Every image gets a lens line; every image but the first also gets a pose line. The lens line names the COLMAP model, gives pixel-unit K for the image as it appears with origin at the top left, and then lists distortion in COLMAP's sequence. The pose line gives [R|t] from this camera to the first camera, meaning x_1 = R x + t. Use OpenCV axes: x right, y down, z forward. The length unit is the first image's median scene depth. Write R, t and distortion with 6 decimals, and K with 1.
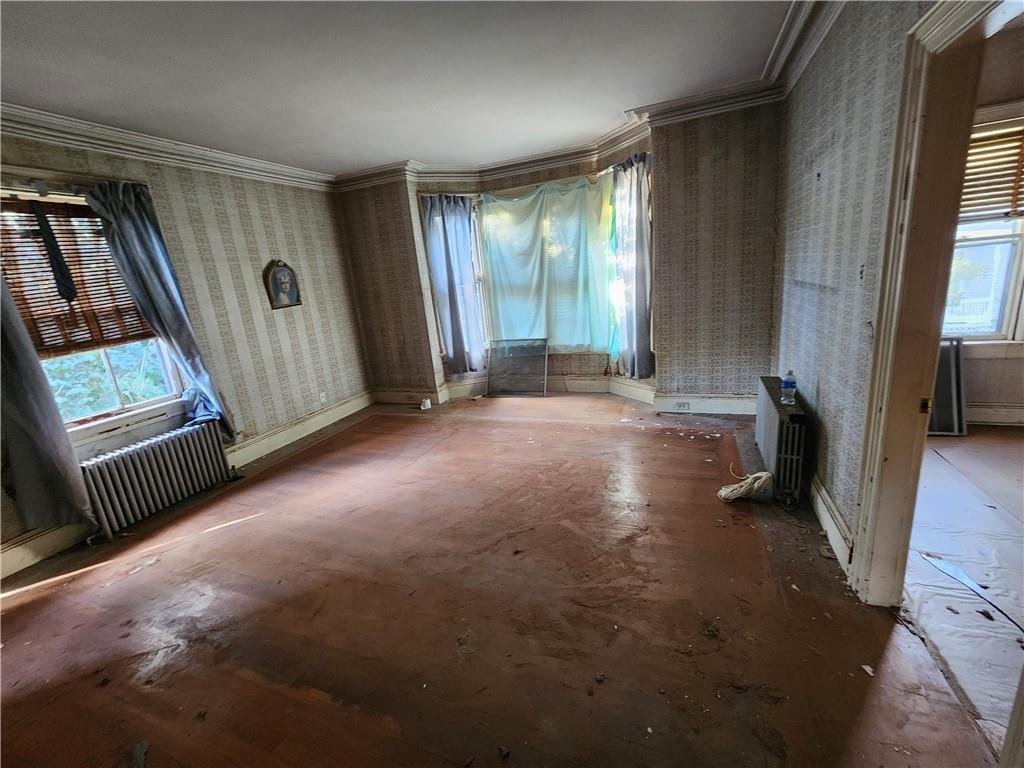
lens RADIAL K [[426.4, 0, 515.9], [0, 426.4, 385.7], [0, 0, 1]] dist [-0.007129, 0.000093]
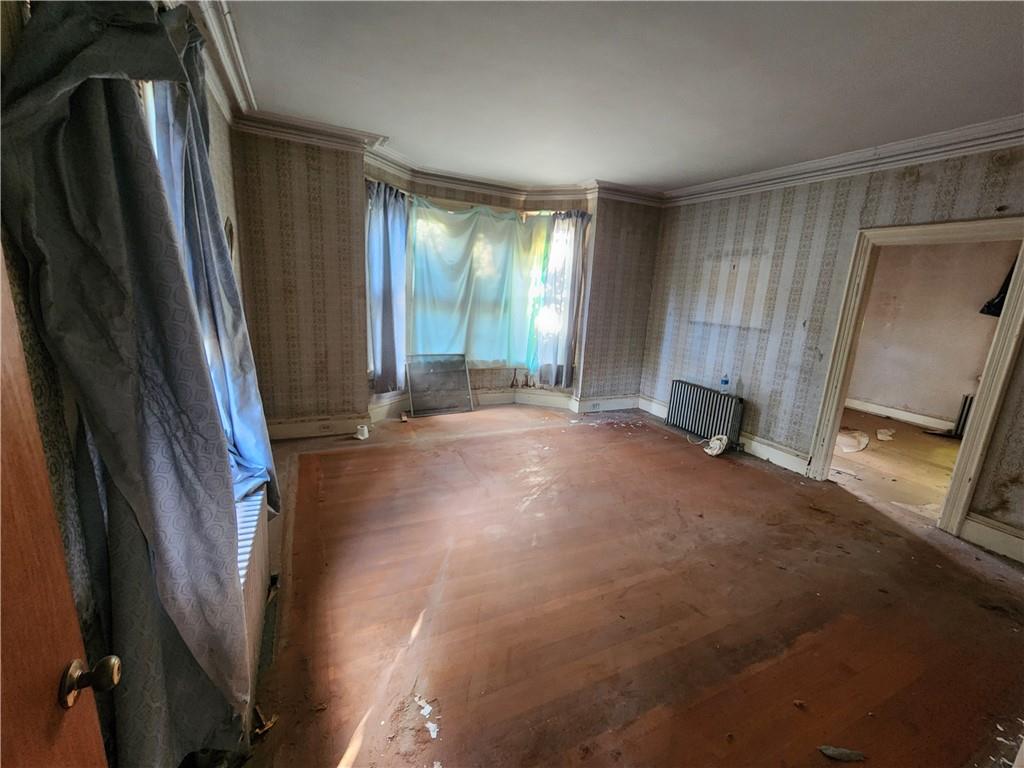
lens RADIAL K [[426.4, 0, 515.9], [0, 426.4, 385.7], [0, 0, 1]] dist [-0.007129, 0.000093]
pose [[0.664862, -0.036244, 0.746086, -0.645849], [0.070867, 0.997377, -0.014700, -0.012681], [-0.743597, 0.062646, 0.665687, 0.257323]]
